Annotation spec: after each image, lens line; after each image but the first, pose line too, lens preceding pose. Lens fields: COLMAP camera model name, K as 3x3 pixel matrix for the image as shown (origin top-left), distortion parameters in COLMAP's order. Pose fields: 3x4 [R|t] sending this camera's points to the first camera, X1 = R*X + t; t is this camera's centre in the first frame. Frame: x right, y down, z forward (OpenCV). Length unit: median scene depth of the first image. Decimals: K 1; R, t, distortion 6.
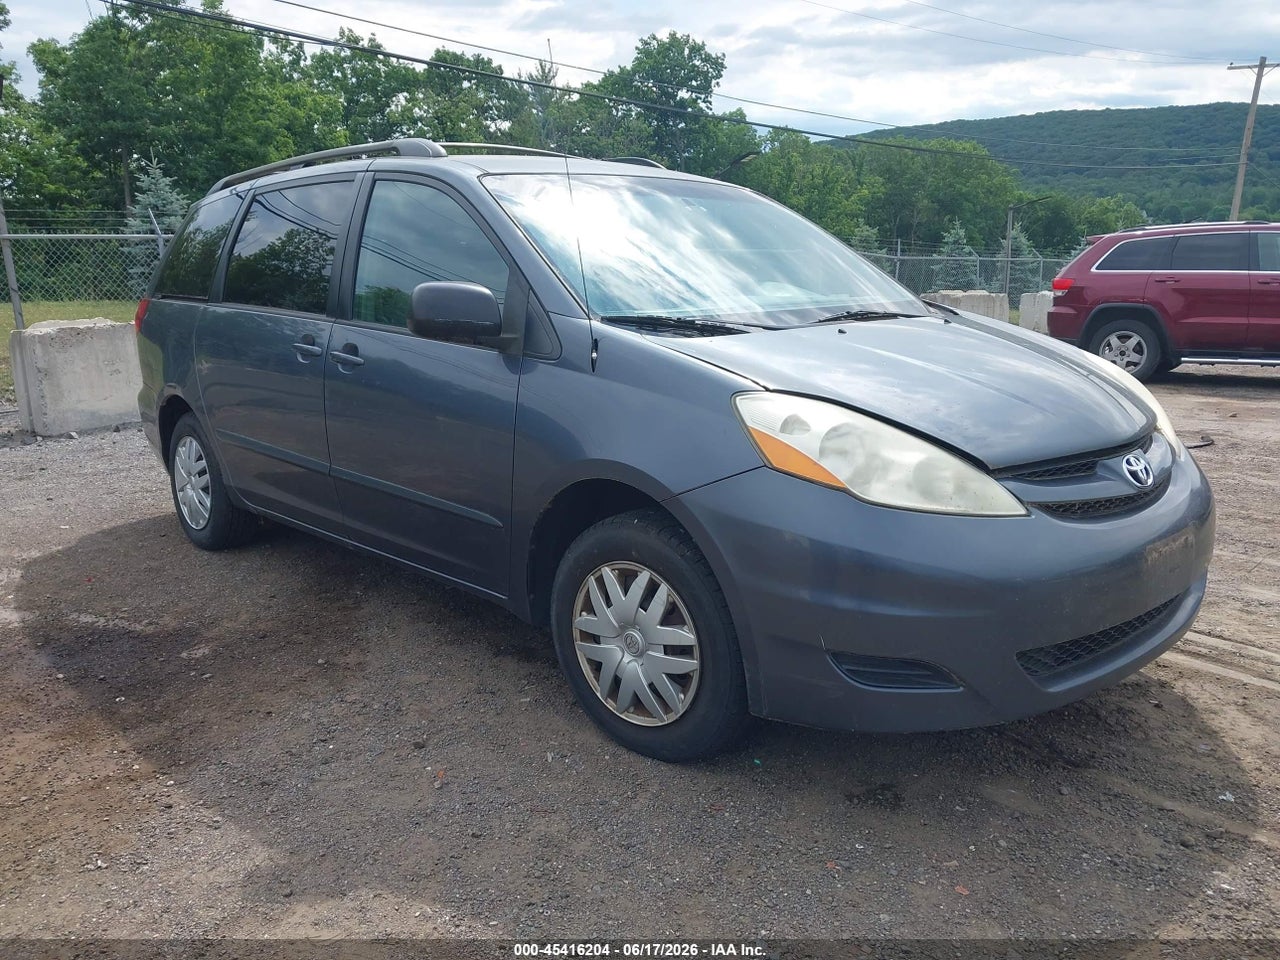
lens RADIAL K [[1083.2, 0, 631.1], [0, 1083.2, 480.2], [0, 0, 1]] dist [0.008740, -0.026928]
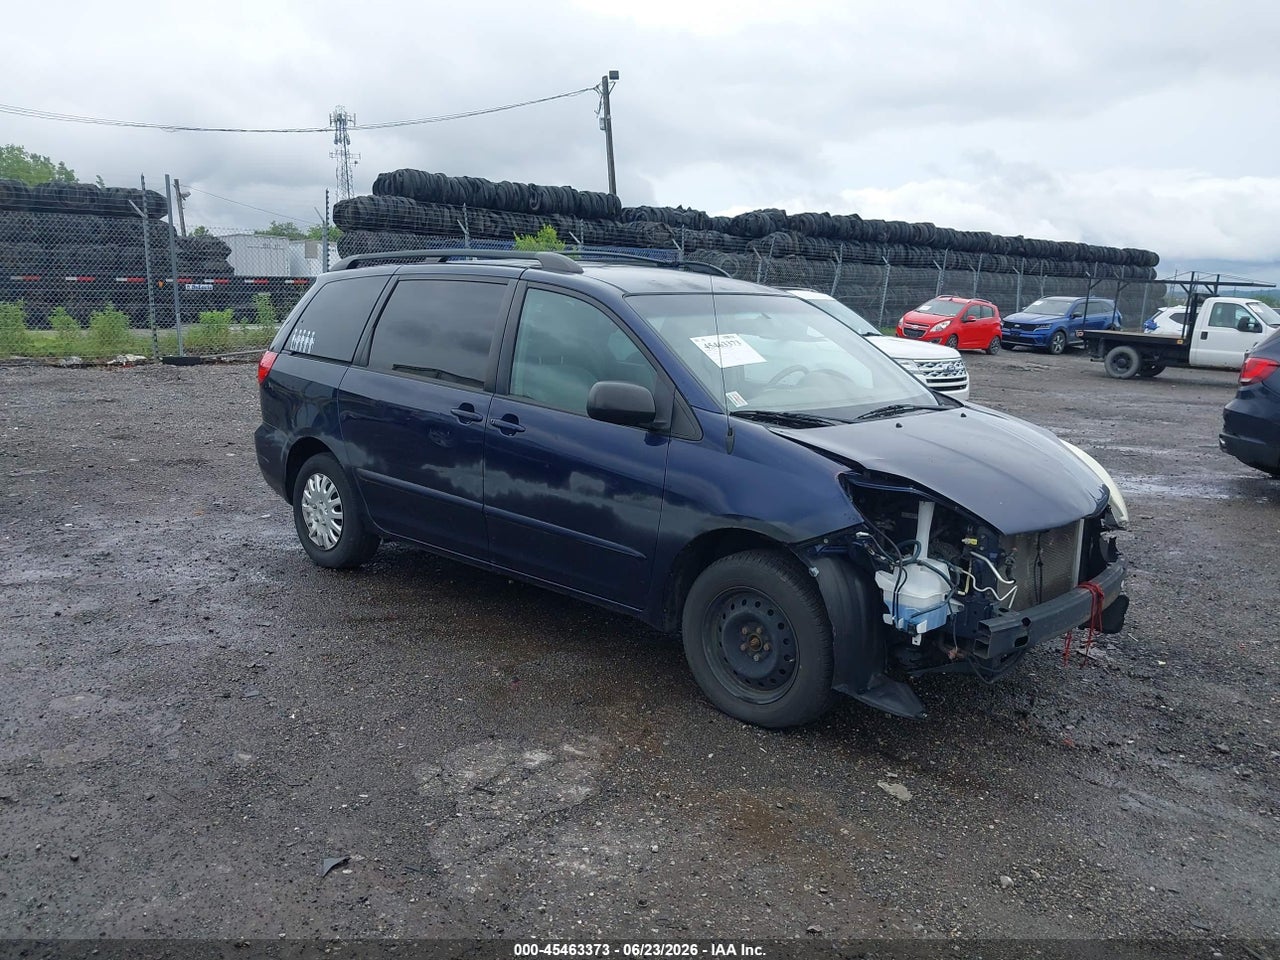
lens RADIAL K [[1076.2, 0, 647.0], [0, 1076.2, 484.8], [0, 0, 1]] dist [0.004712, -0.003308]
pose [[0.996072, 0.023297, 0.085430, -0.231264], [-0.022445, 0.999688, -0.010922, -0.034668], [-0.085658, 0.008961, 0.996284, -0.341914]]
